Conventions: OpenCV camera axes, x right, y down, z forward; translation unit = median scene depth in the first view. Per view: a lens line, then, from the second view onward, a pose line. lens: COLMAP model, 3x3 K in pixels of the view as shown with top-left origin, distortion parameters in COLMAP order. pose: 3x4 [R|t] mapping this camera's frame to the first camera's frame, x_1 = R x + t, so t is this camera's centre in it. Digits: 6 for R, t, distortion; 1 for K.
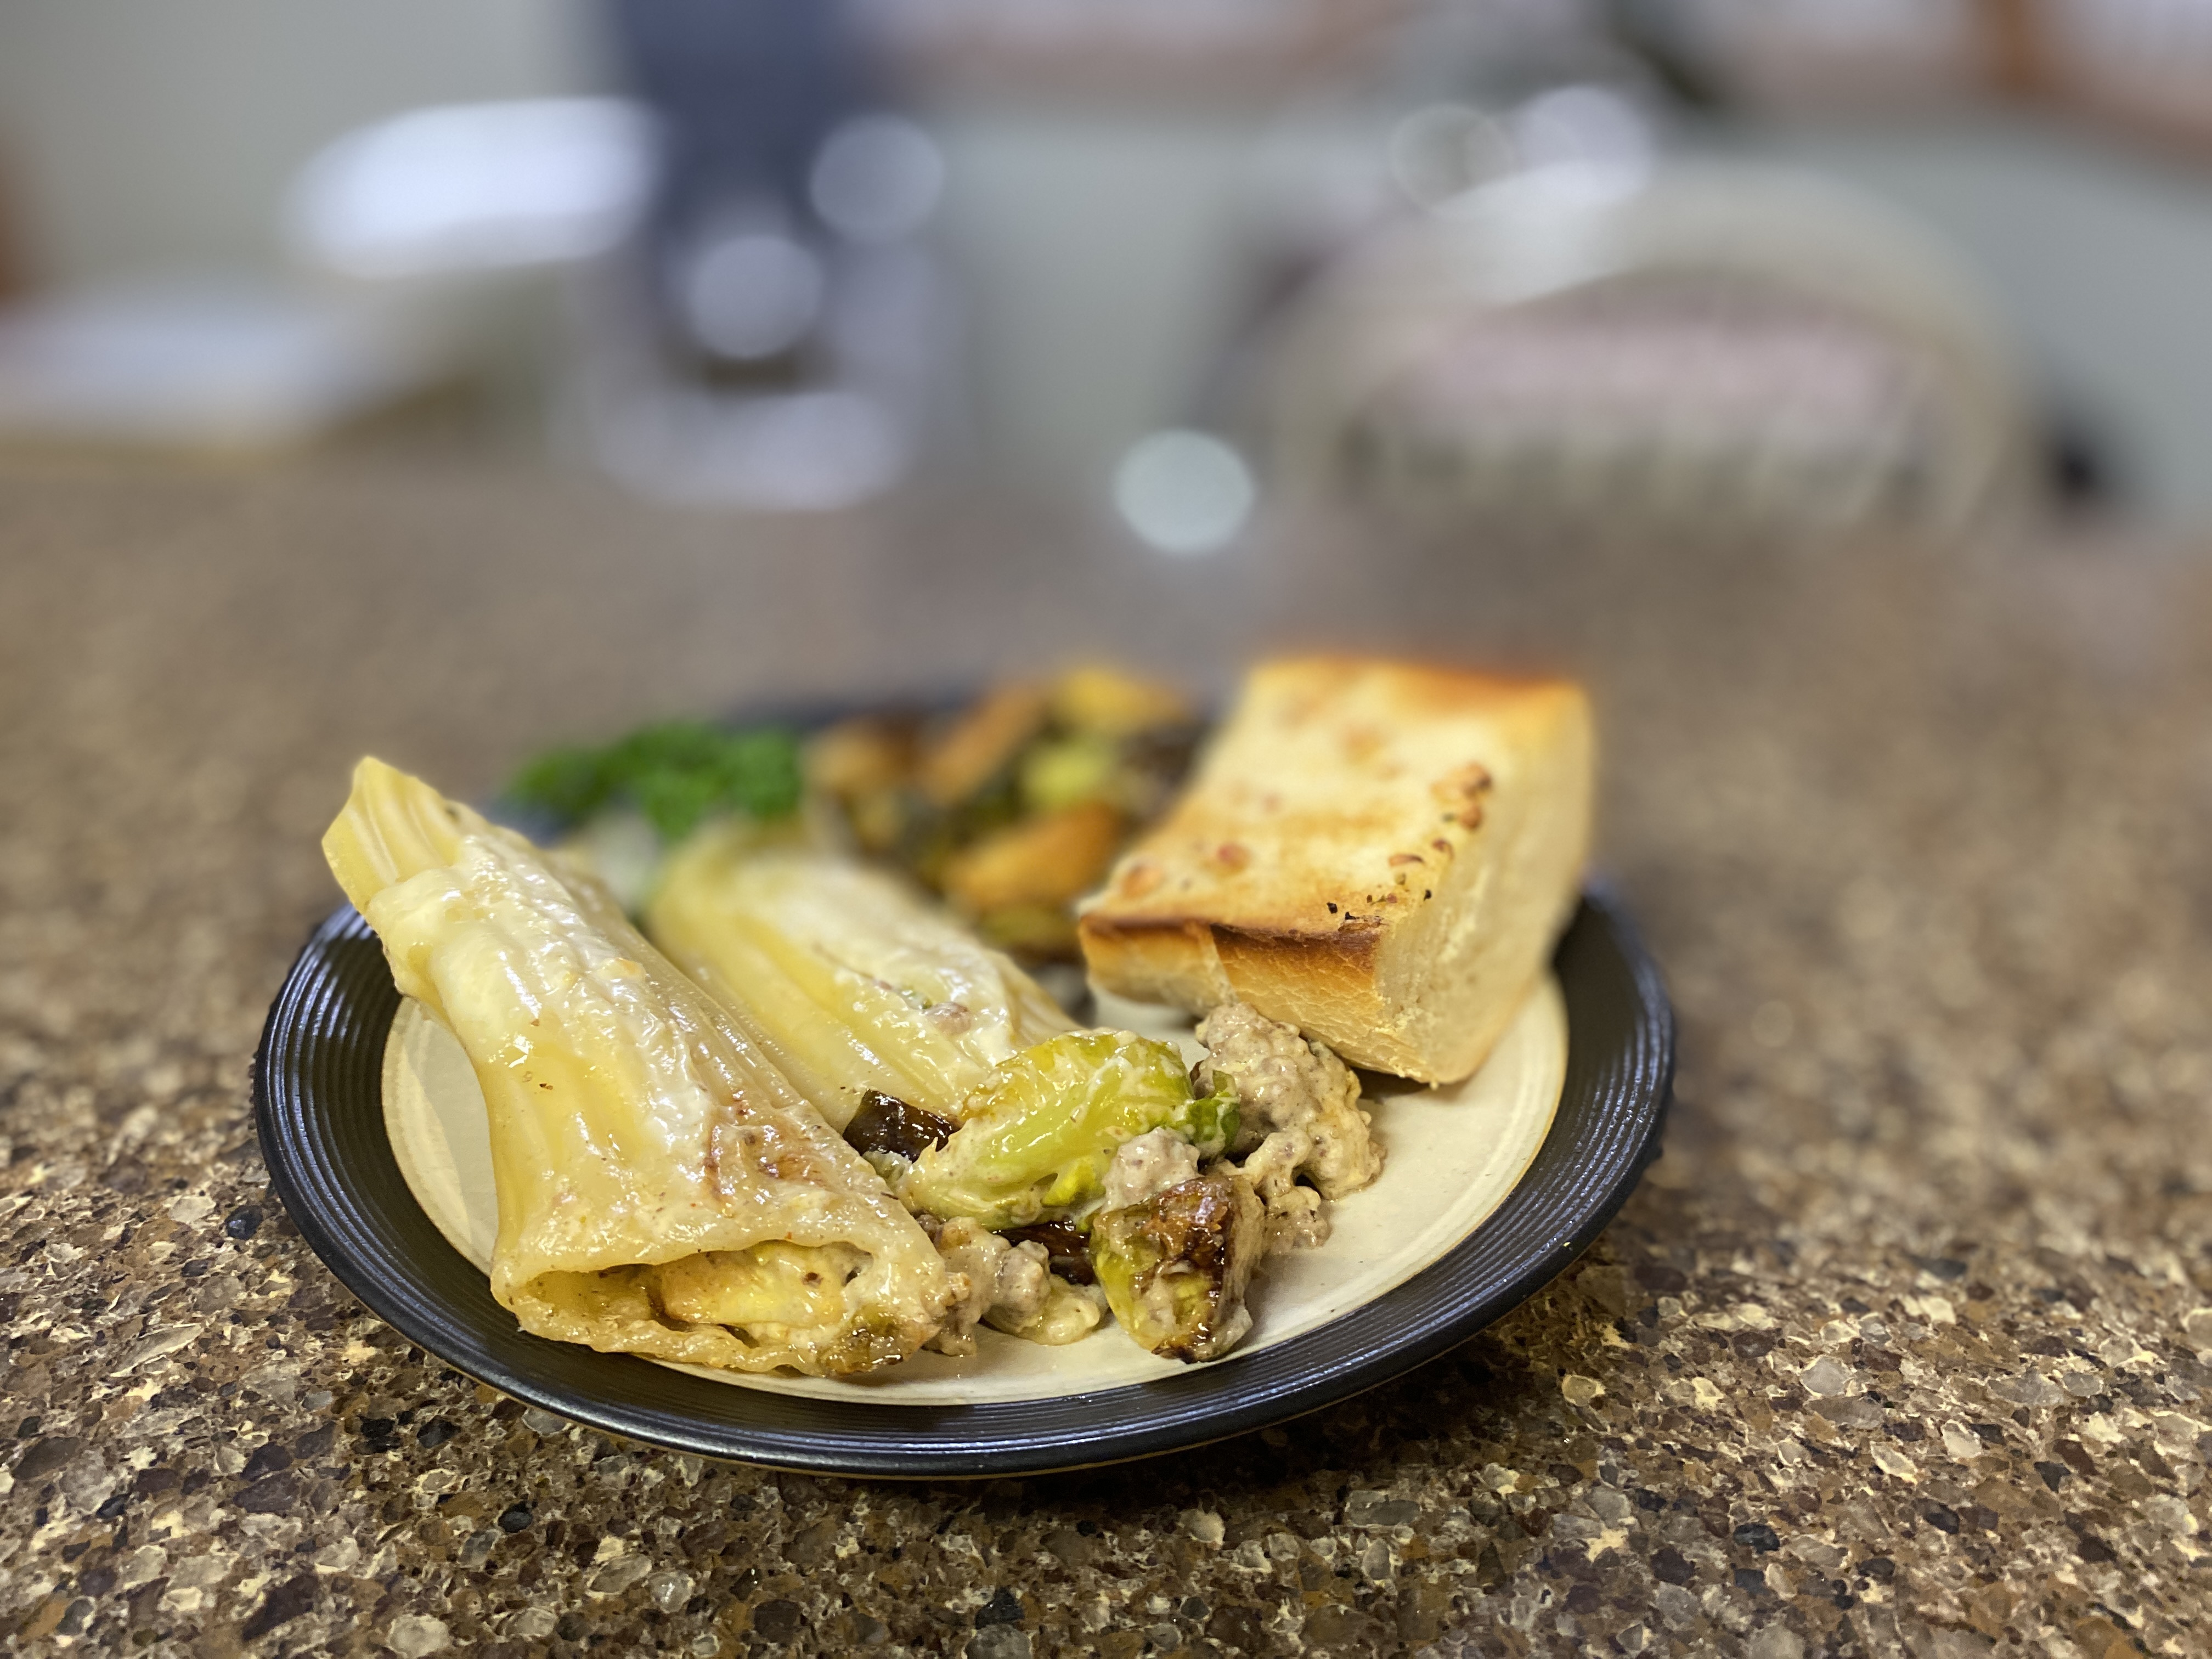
lens RADIAL K [[1677.1, 0, 1128.3], [0, 1677.1, 824.4], [0, 0, 1]] dist [-0.027079, 0.027046]
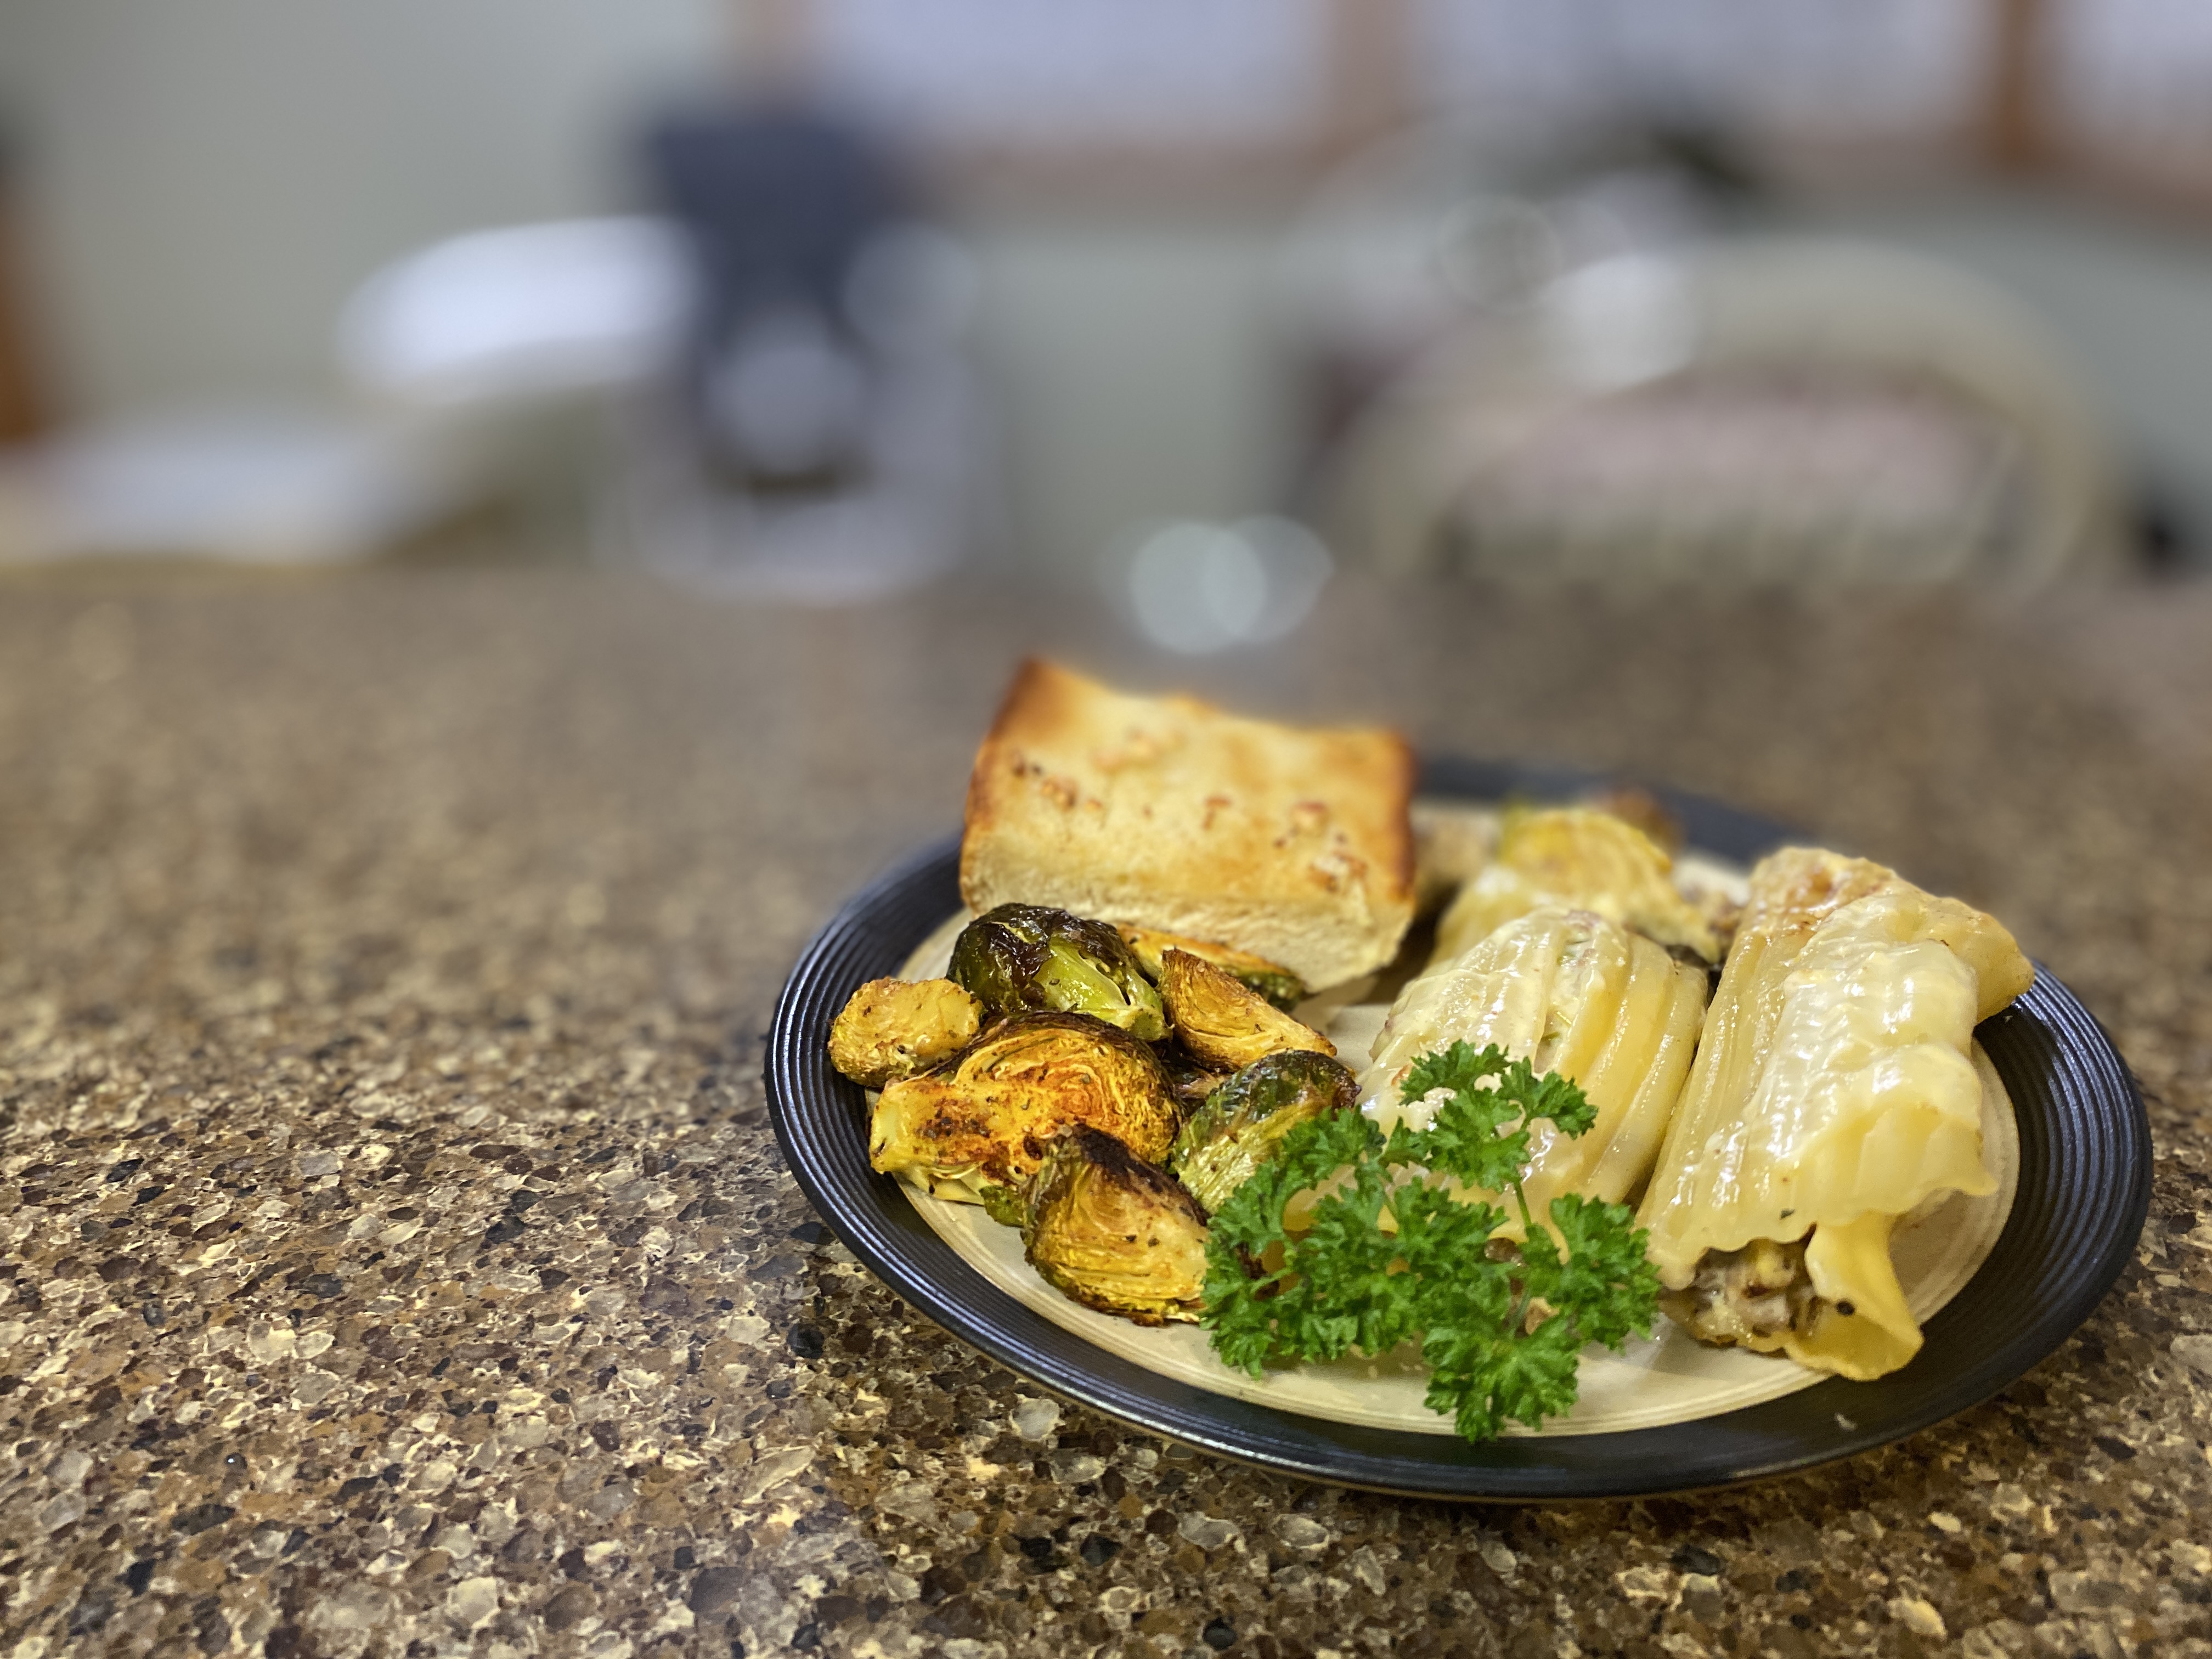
lens RADIAL K [[1677.1, 0, 1122.0], [0, 1677.1, 834.0], [0, 0, 1]] dist [-0.027079, 0.027046]
pose [[0.999459, -0.032382, 0.005689, -0.376159], [0.032624, 0.998247, -0.049385, -0.005976], [-0.004080, 0.049544, 0.998764, -0.001811]]
